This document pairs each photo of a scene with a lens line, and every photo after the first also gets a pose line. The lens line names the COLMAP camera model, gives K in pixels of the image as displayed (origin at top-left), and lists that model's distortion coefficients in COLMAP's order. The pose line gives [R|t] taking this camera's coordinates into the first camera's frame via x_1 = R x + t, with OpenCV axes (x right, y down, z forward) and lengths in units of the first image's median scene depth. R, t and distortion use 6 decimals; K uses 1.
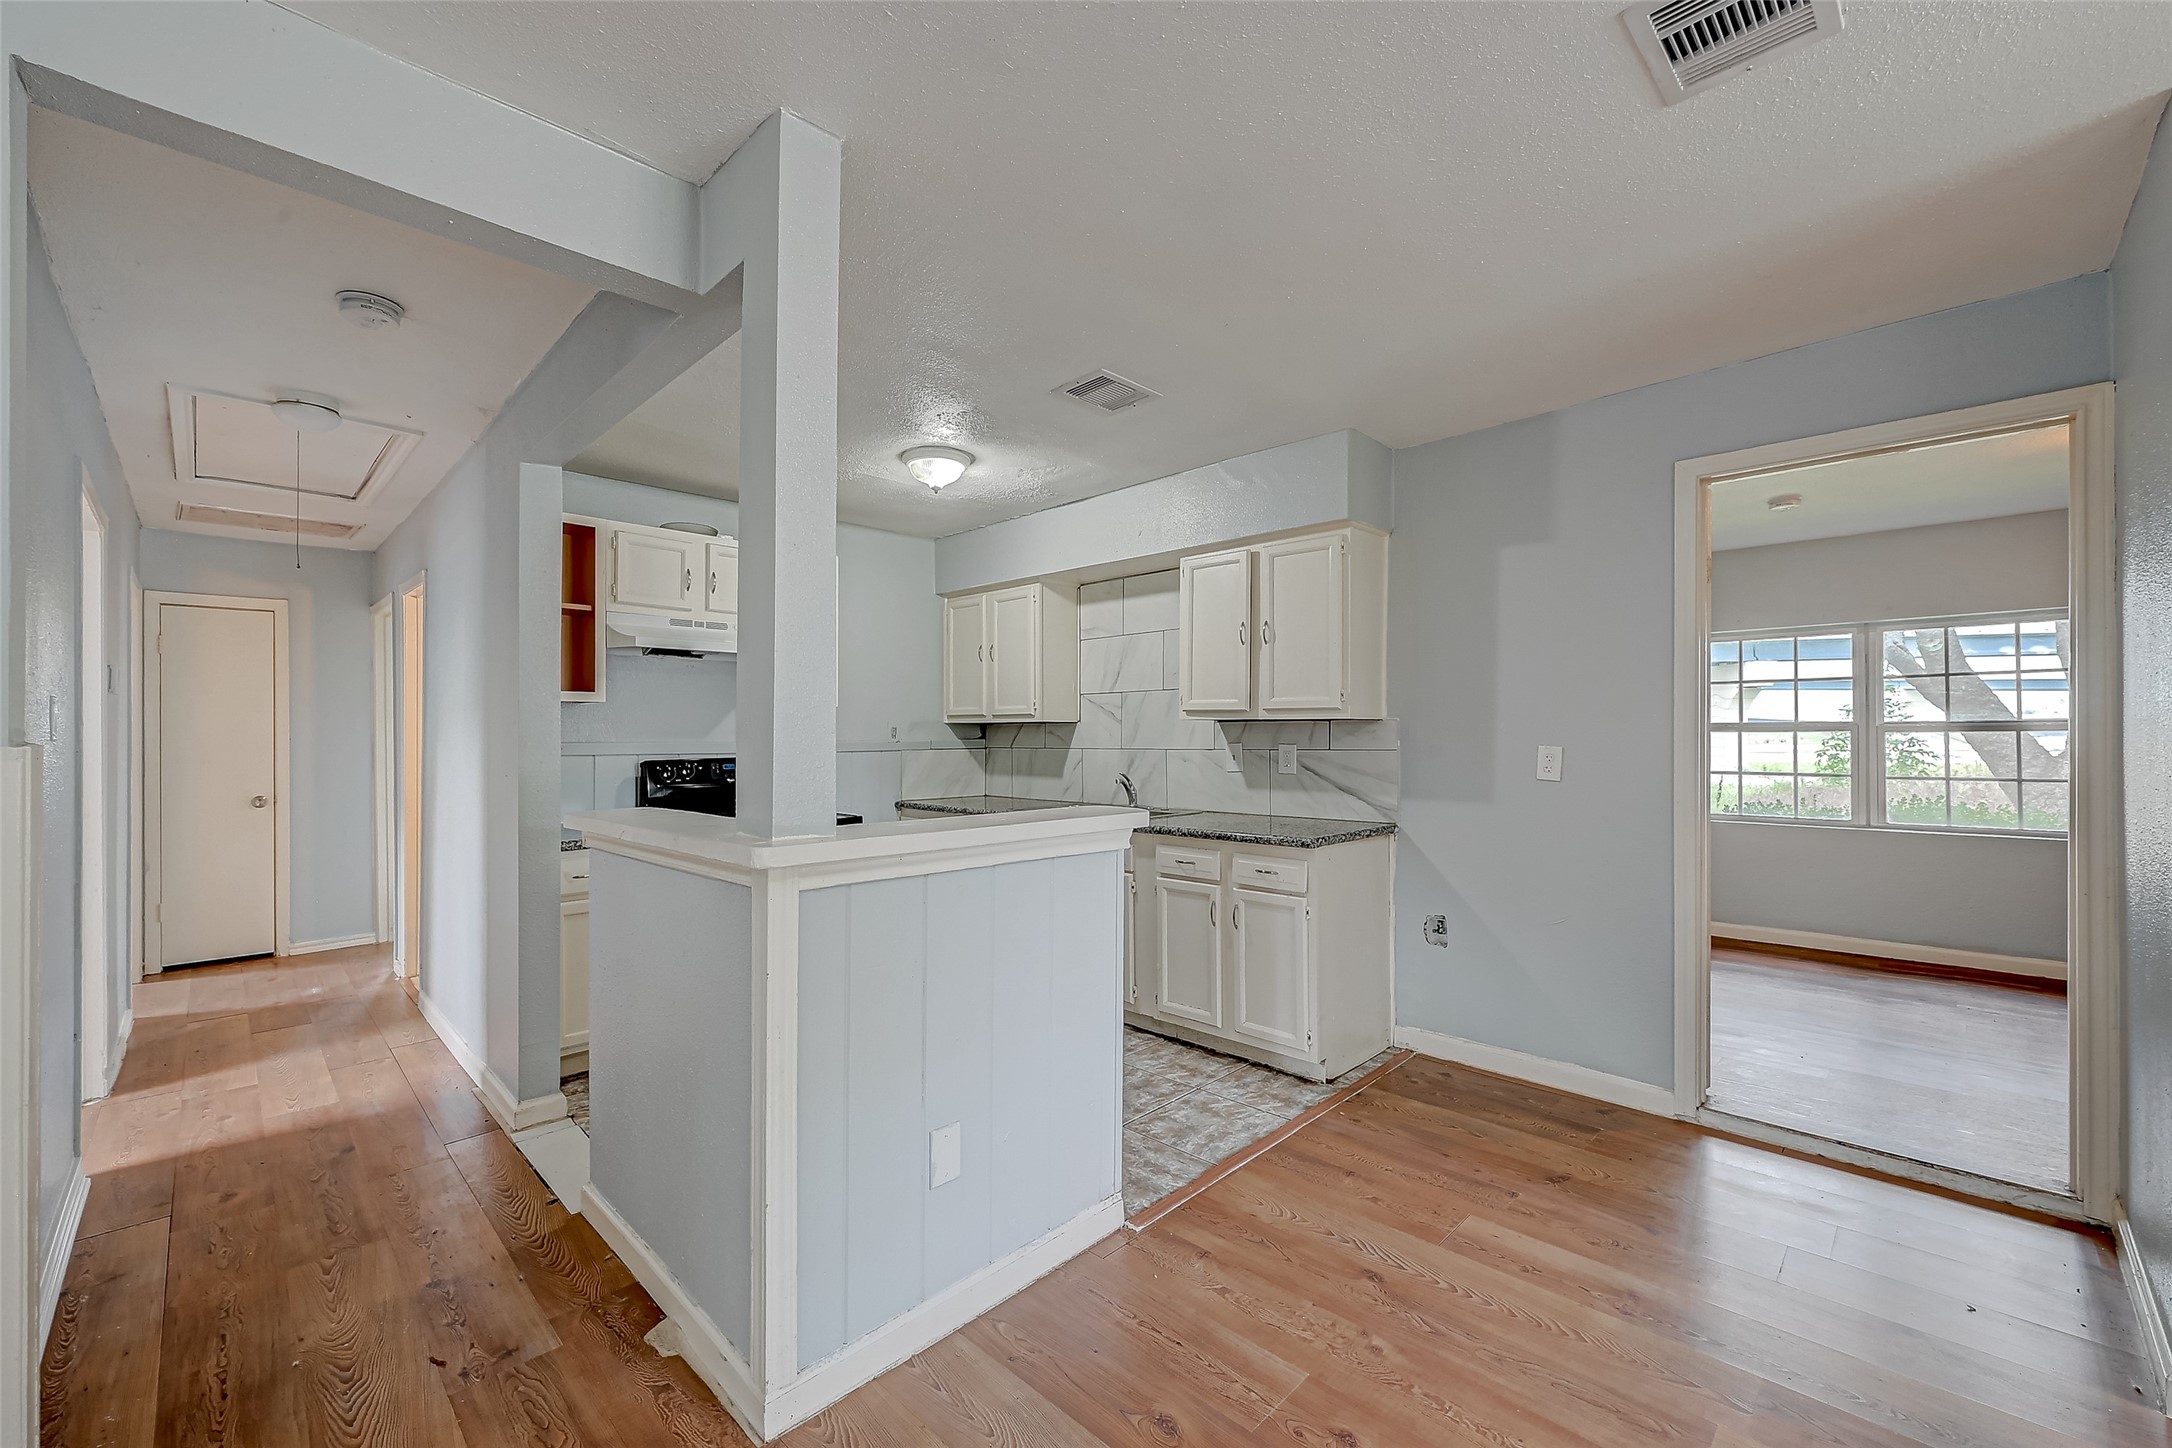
lens RADIAL K [[891.8, 0, 1122.6], [0, 891.8, 730.9], [0, 0, 1]] dist [0.002773, -0.000567]
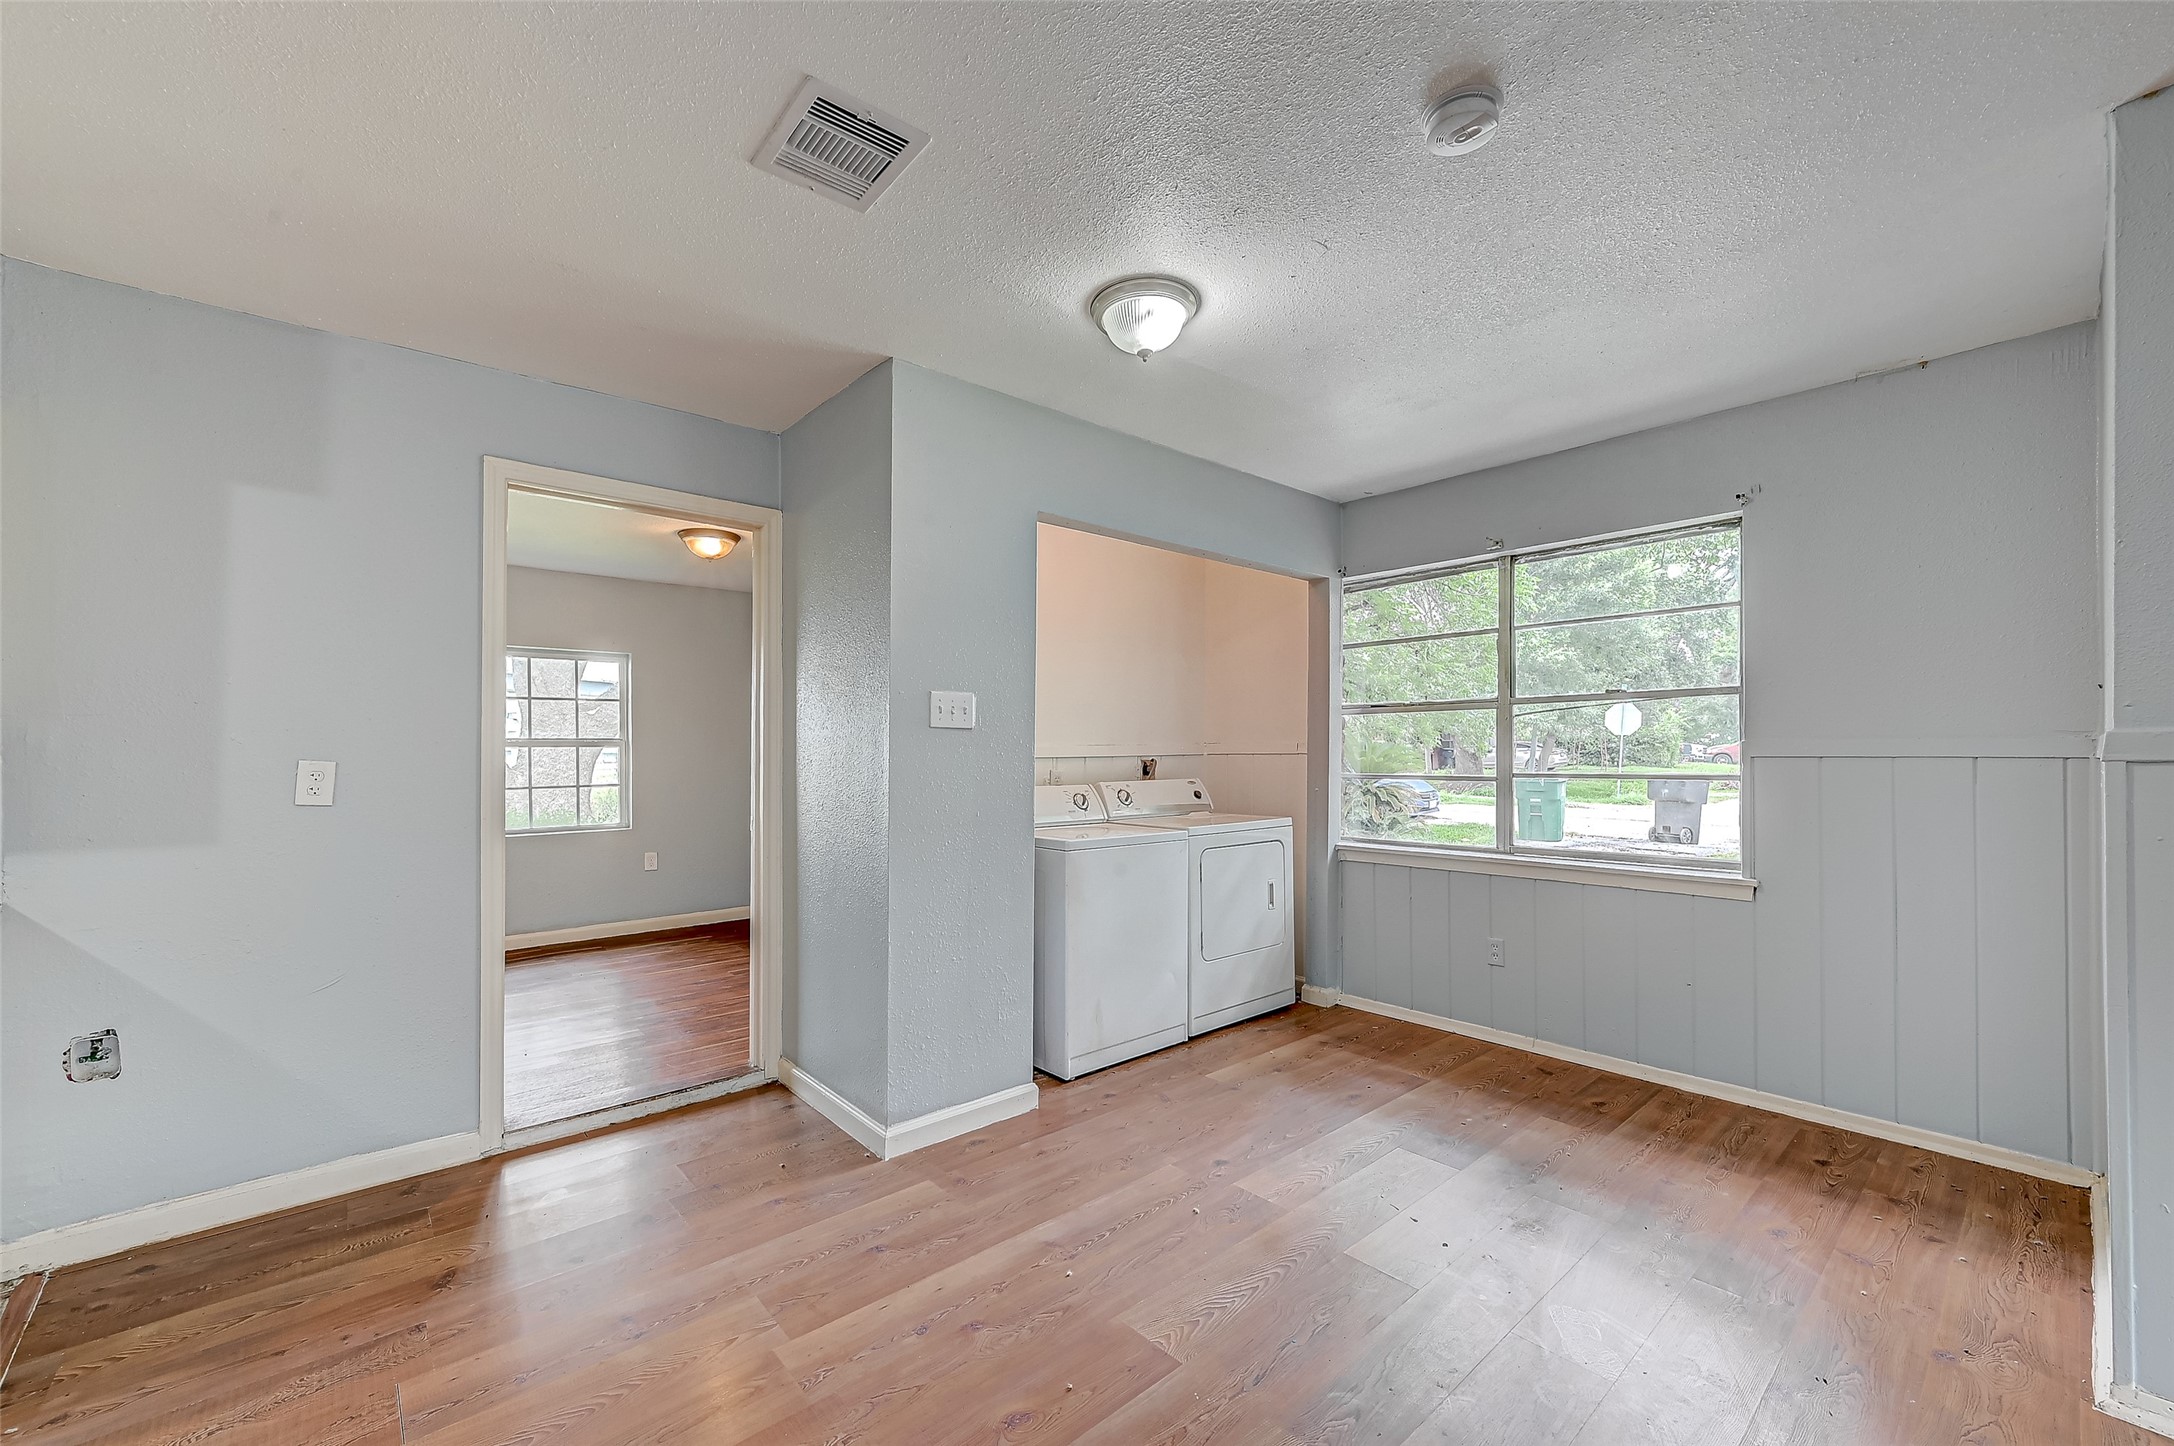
lens RADIAL K [[882.4, 0, 1064.2], [0, 882.4, 752.6], [0, 0, 1]] dist [0.004945, 0.000419]
pose [[0.087004, 0.002370, 0.996205, -0.251863], [-0.005764, 0.999982, -0.001875, 0.007748], [-0.996191, -0.005579, 0.087016, 0.313463]]
